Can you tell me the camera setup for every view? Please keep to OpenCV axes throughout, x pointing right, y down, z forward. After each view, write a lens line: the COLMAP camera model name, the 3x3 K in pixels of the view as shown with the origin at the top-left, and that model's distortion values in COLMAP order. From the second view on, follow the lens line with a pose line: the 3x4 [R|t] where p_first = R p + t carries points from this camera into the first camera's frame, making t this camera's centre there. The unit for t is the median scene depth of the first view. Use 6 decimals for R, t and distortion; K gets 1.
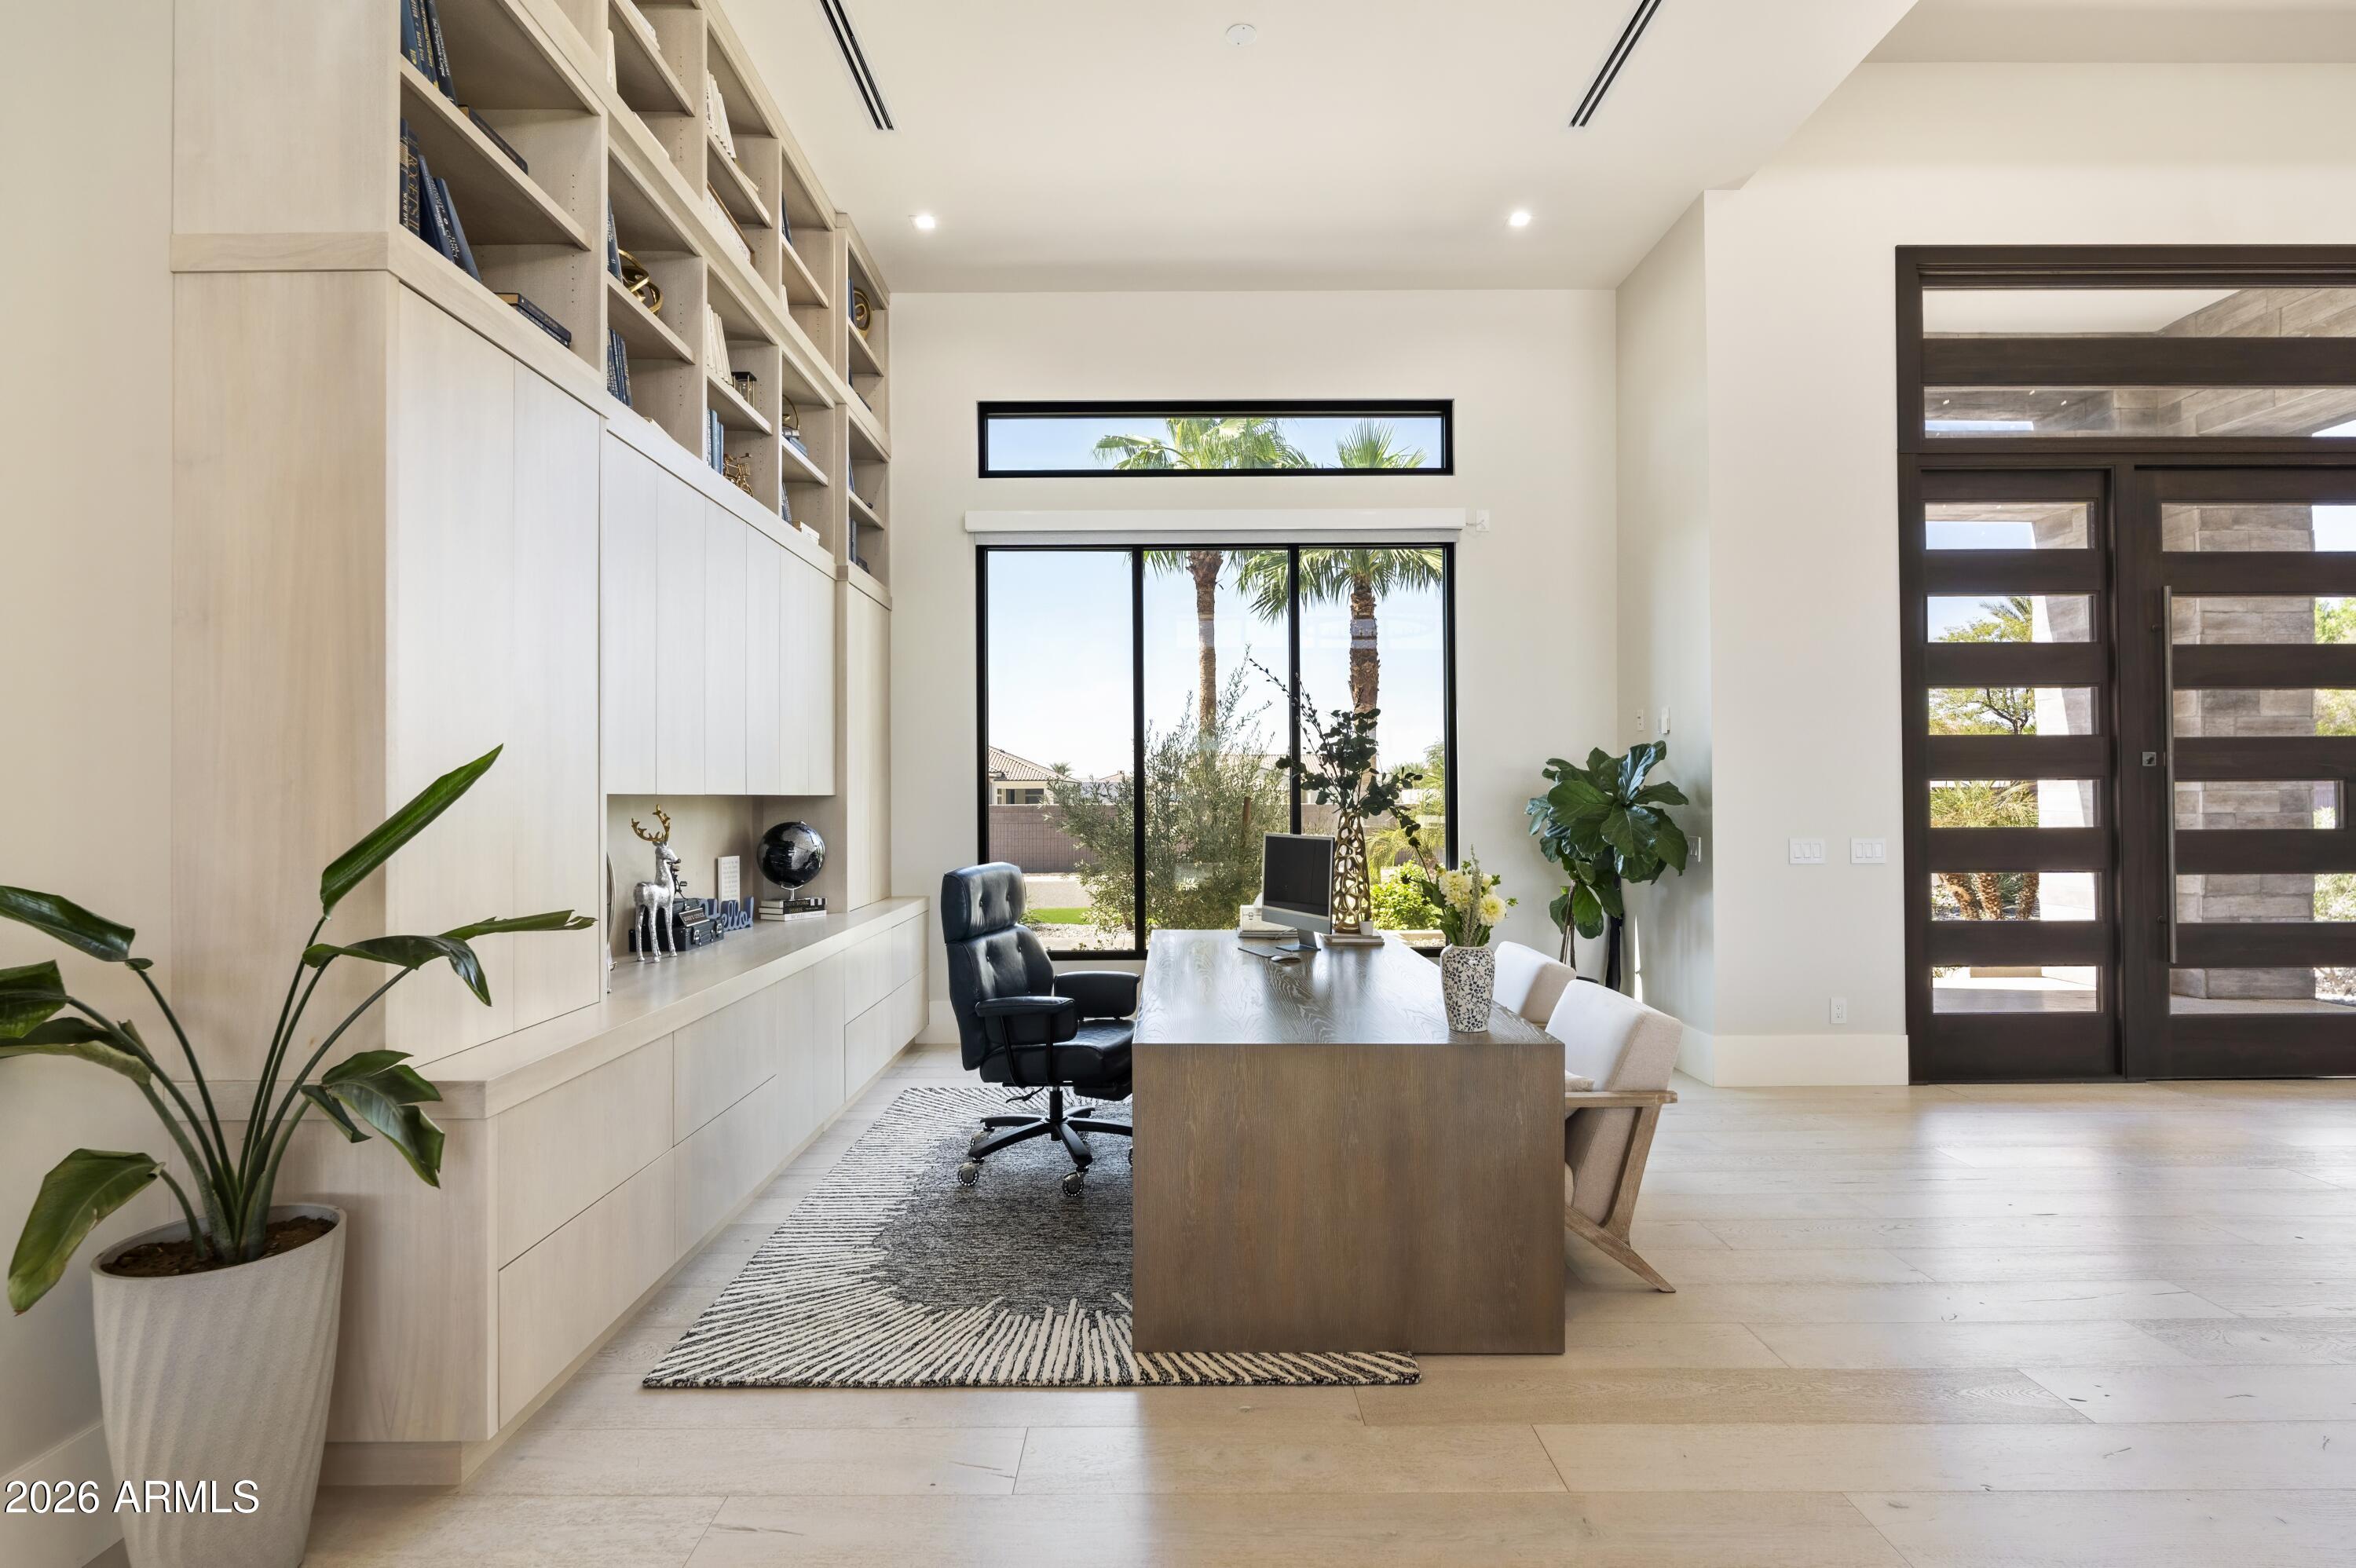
lens RADIAL K [[1141.2, 0, 1178.0], [0, 1141.2, 784.0], [0, 0, 1]] dist [-0.001805, -0.000357]
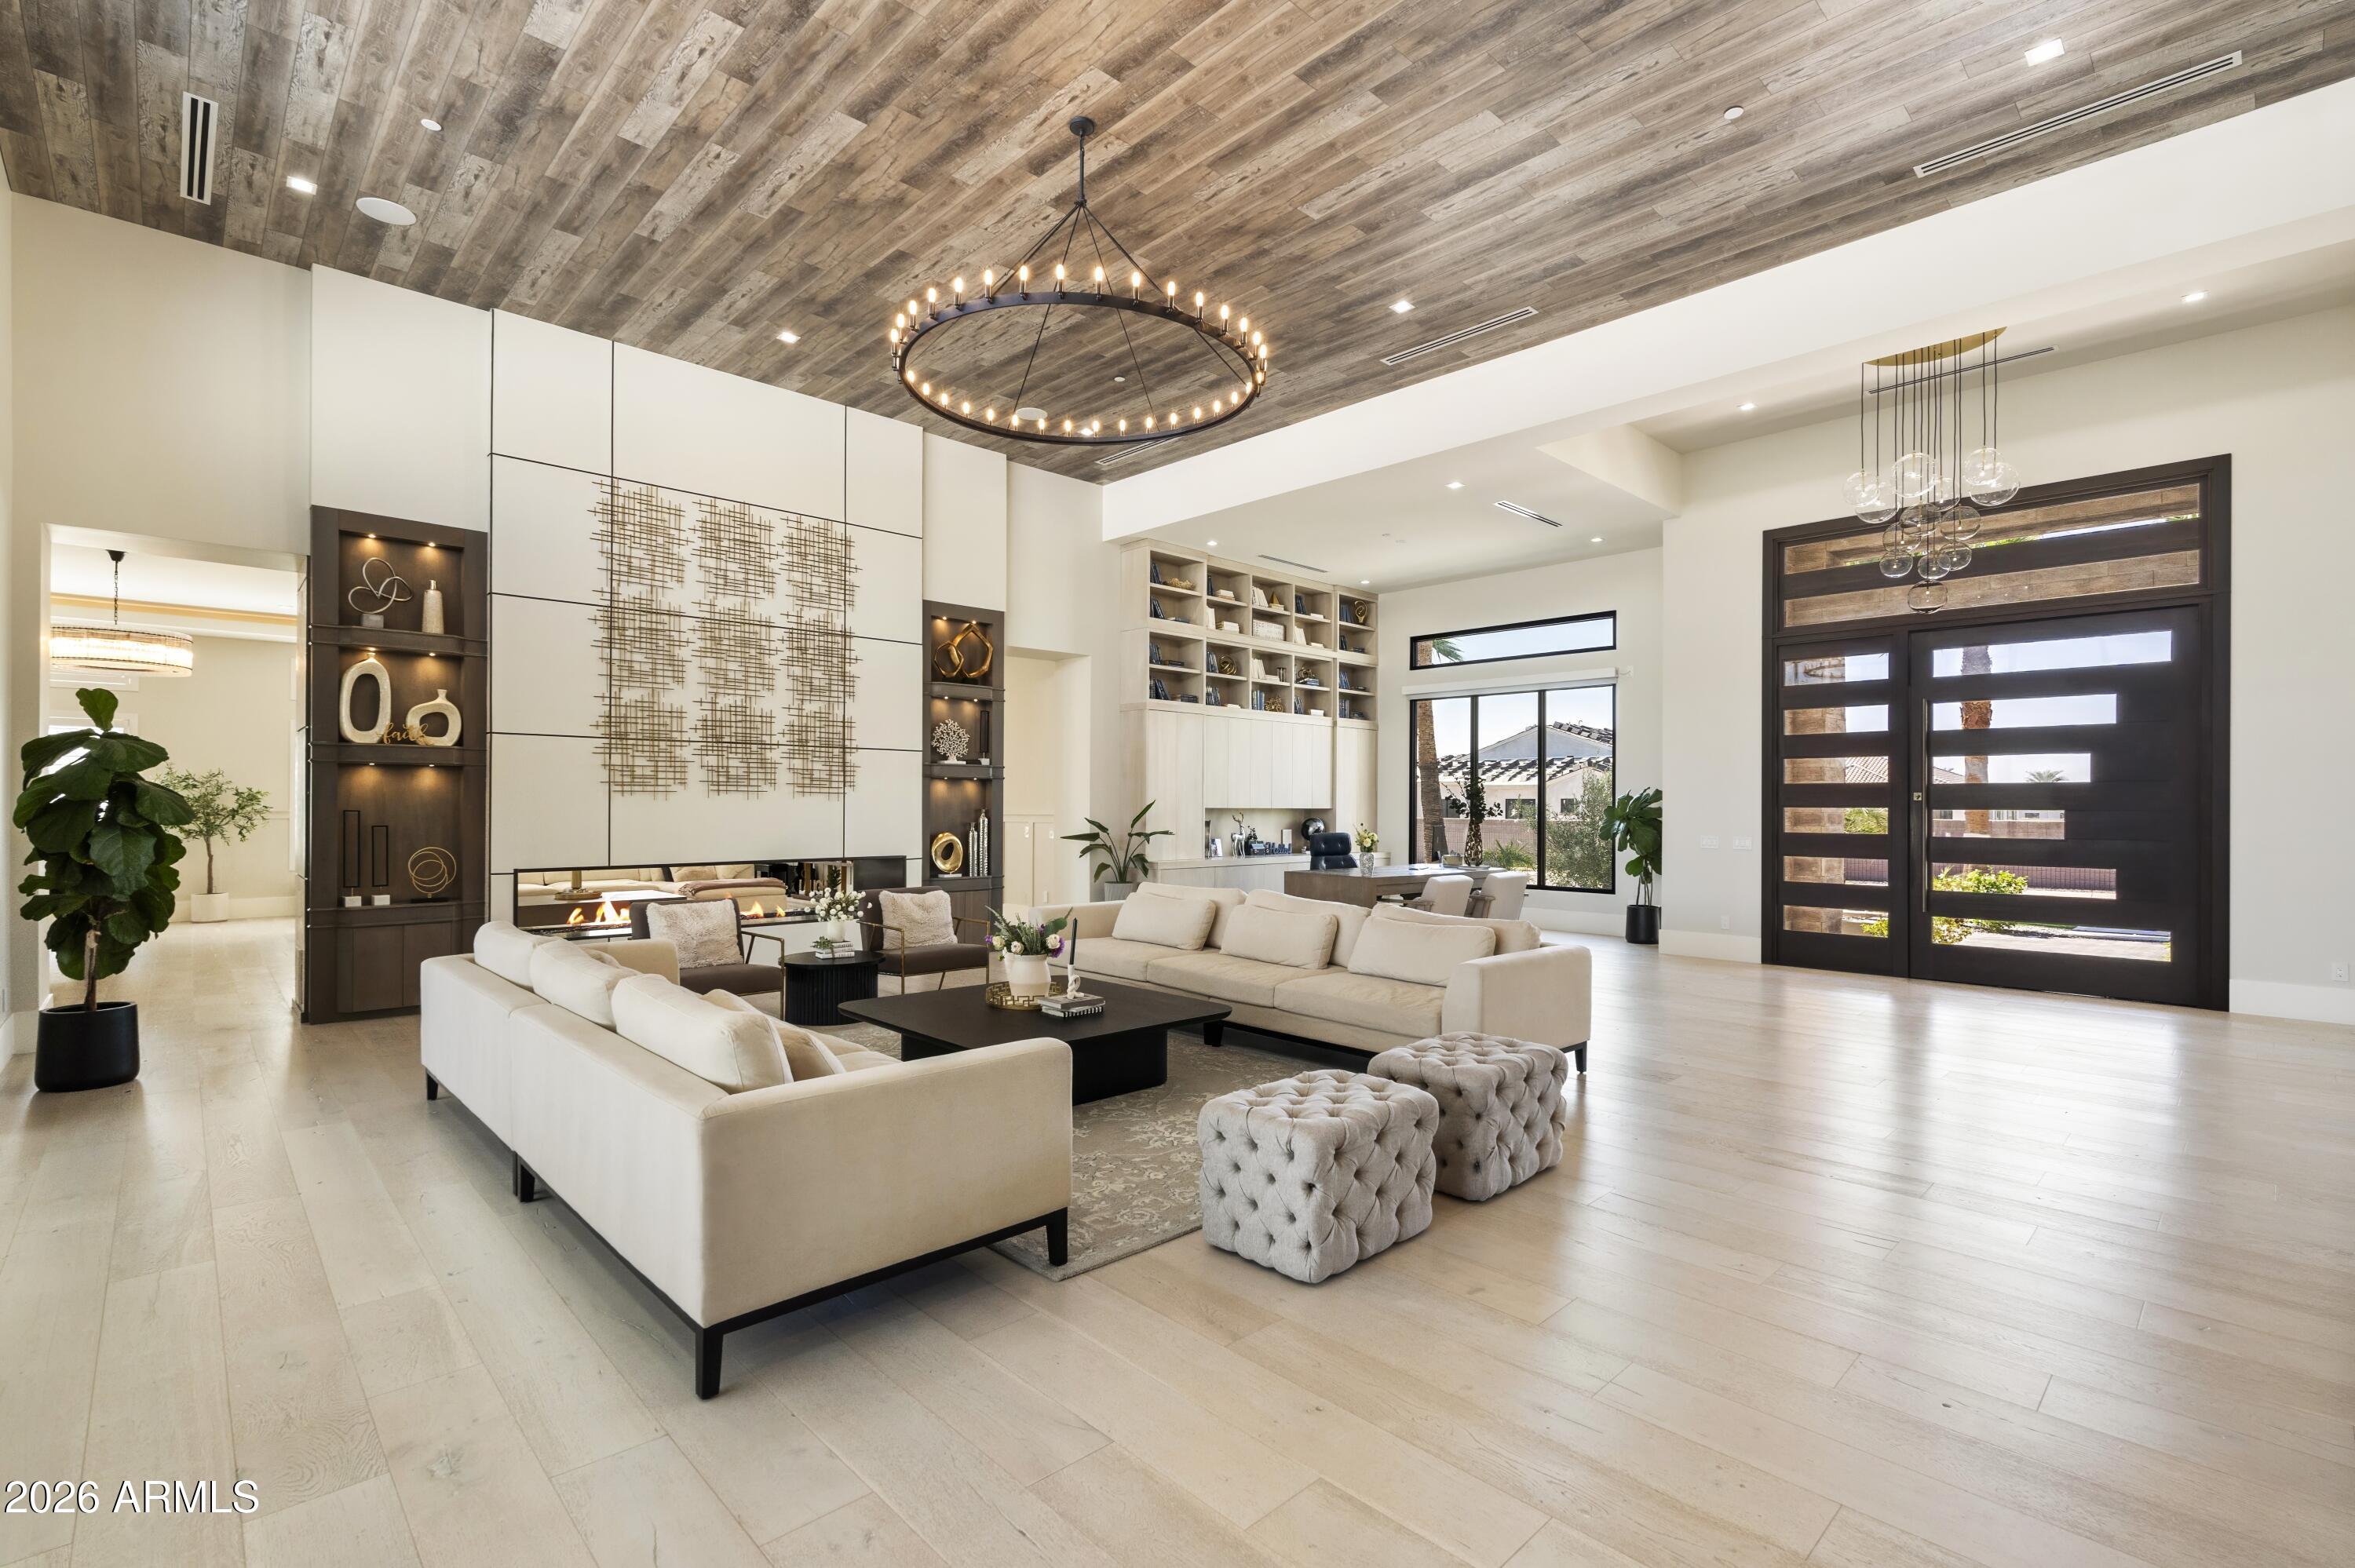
lens RADIAL K [[1080.4, 0, 1177.5], [0, 1080.4, 784.0], [0, 0, 1]] dist [-0.000803, -0.000169]
pose [[0.688645, -0.004403, -0.725085, 1.266913], [-0.004672, 0.999934, -0.010509, -0.018659], [0.725084, 0.010625, 0.688579, -0.978641]]
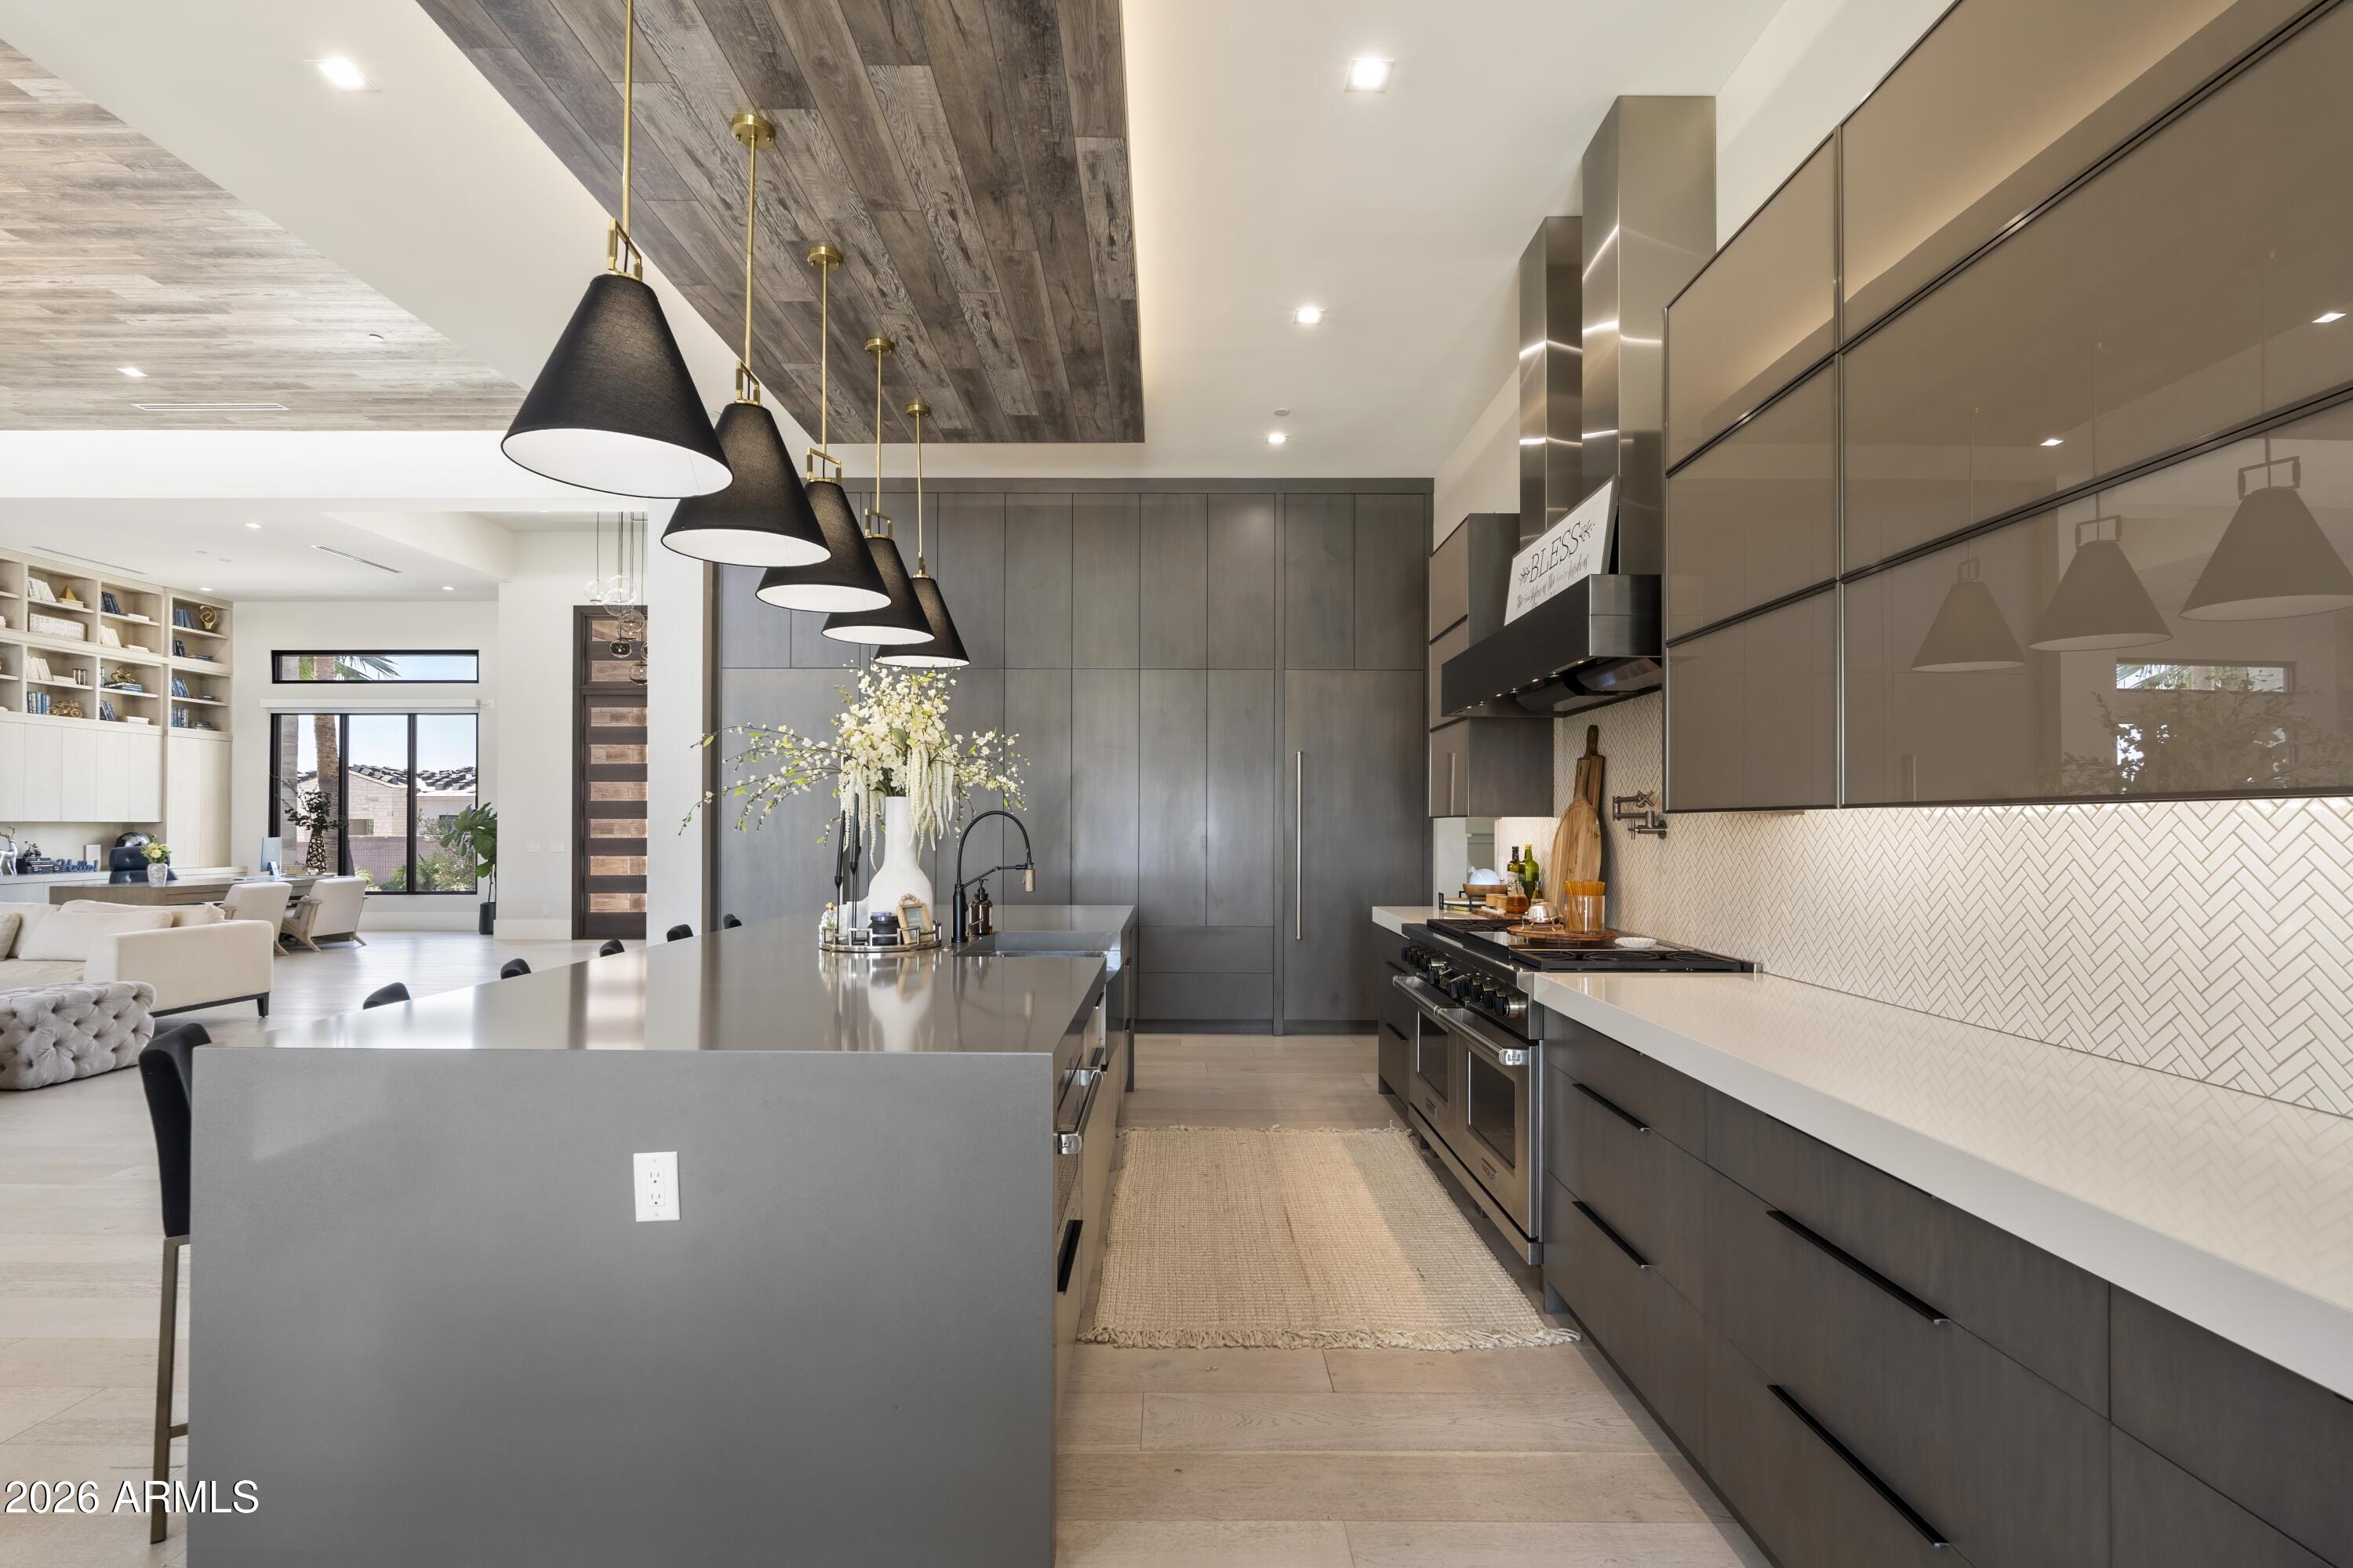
lens RADIAL K [[1071.3, 0, 1169.0], [0, 1071.3, 814.1], [0, 0, 1]] dist [-0.001040, -0.000354]
pose [[0.999919, 0.006954, -0.010662, 1.946119], [-0.006987, 0.999971, -0.003096, -0.015551], [0.010640, 0.003170, 0.999938, -1.329392]]
